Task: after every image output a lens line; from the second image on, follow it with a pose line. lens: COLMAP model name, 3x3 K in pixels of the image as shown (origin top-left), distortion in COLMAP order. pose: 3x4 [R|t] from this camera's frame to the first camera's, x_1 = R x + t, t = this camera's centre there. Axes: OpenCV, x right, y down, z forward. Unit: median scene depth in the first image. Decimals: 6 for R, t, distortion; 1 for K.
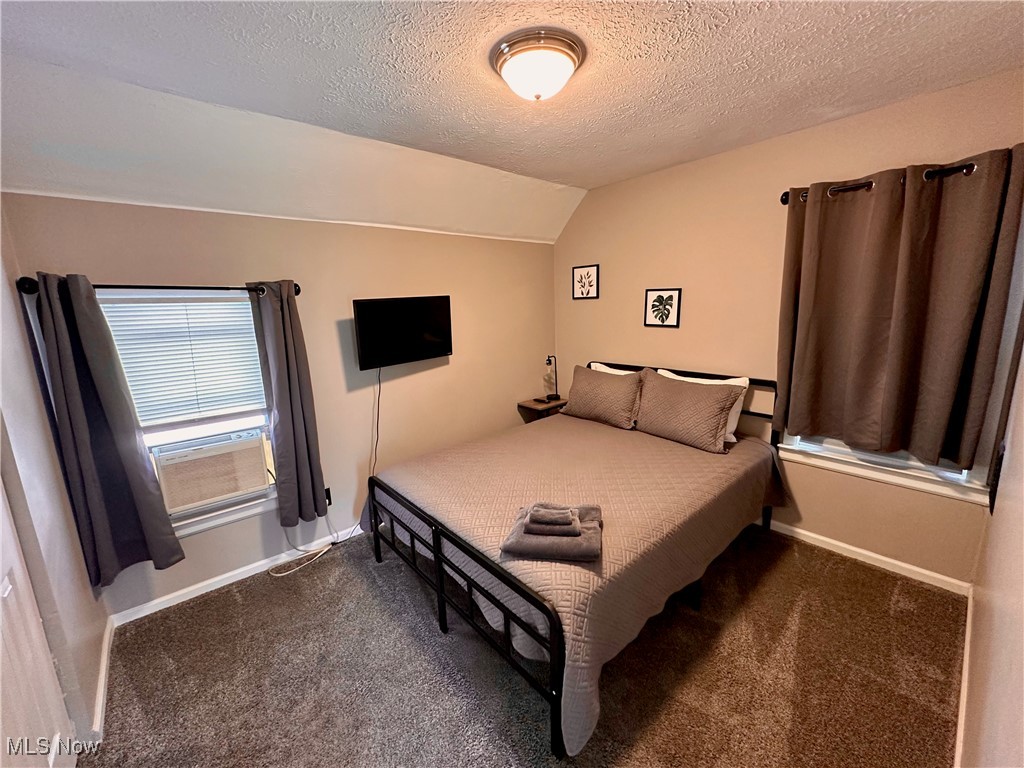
lens RADIAL K [[410.1, 0, 511.5], [0, 410.1, 379.7], [0, 0, 1]] dist [-0.001232, 0.000282]
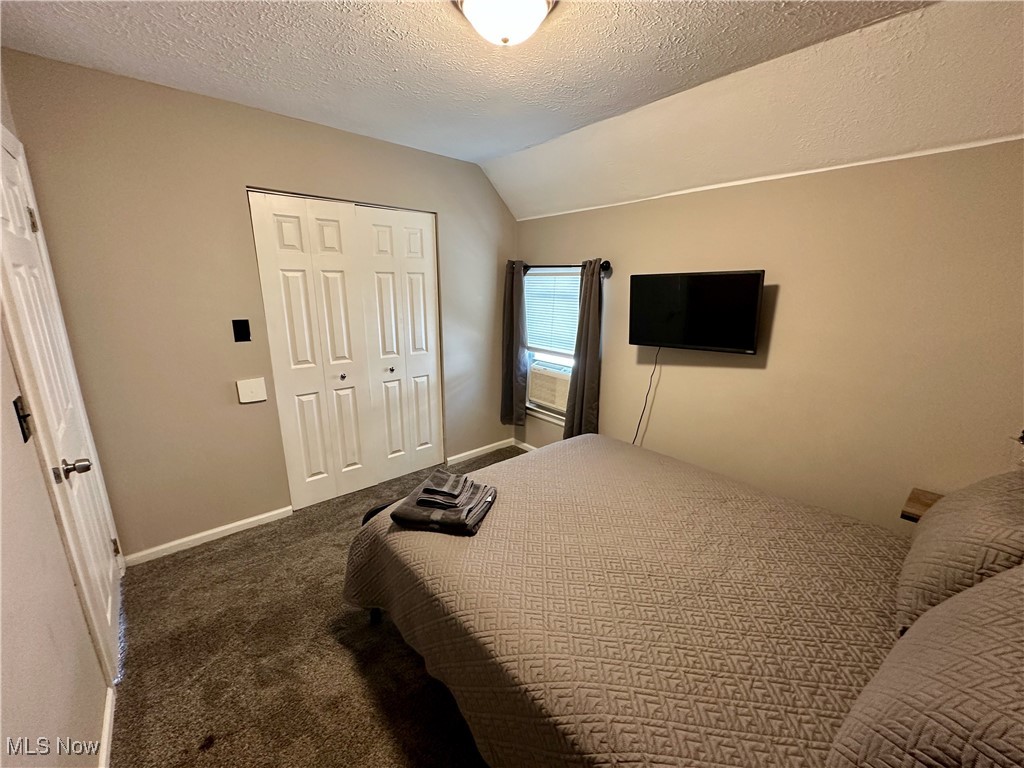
lens RADIAL K [[410.1, 0, 510.9], [0, 410.1, 382.7], [0, 0, 1]] dist [-0.001232, 0.000282]
pose [[-0.003626, 0.265625, -0.964070, 0.760731], [-0.191777, 0.945996, 0.261366, -0.165236], [0.981432, 0.185834, 0.047510, 0.778578]]
